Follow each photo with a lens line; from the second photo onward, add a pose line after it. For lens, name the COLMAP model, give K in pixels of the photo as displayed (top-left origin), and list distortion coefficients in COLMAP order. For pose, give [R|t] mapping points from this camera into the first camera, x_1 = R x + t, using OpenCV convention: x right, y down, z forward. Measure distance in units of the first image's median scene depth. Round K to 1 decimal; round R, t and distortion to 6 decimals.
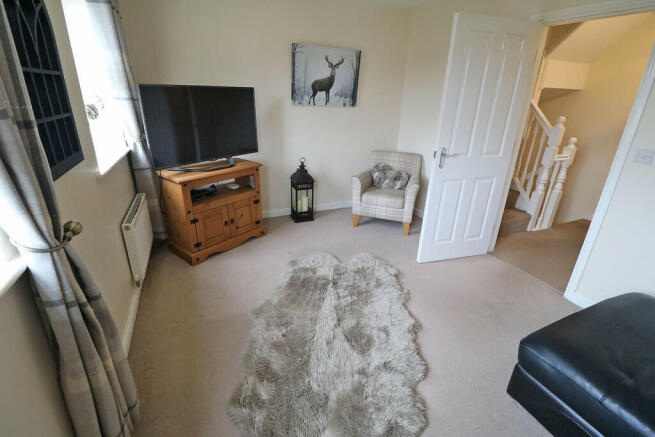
lens RADIAL K [[301.1, 0, 324.7], [0, 301.1, 214.6], [0, 0, 1]] dist [0.002415, -0.014544]
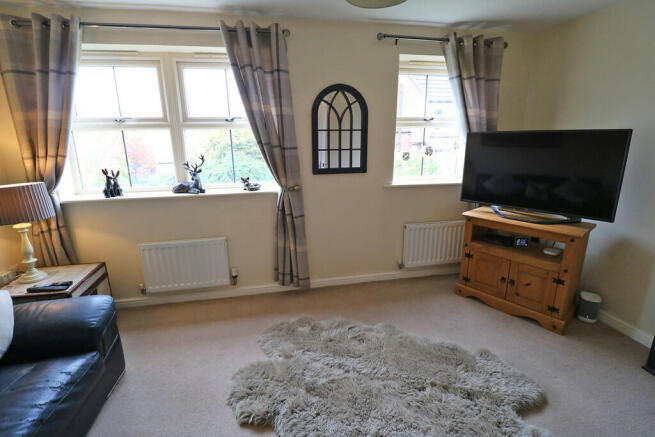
lens RADIAL K [[301.1, 0, 324.7], [0, 301.1, 214.6], [0, 0, 1]] dist [0.002415, -0.014544]
pose [[-0.195008, 0.228361, -0.953846, 0.566579], [-0.363909, 0.886252, 0.286578, -0.200422], [0.910792, 0.402999, -0.089724, 0.529395]]
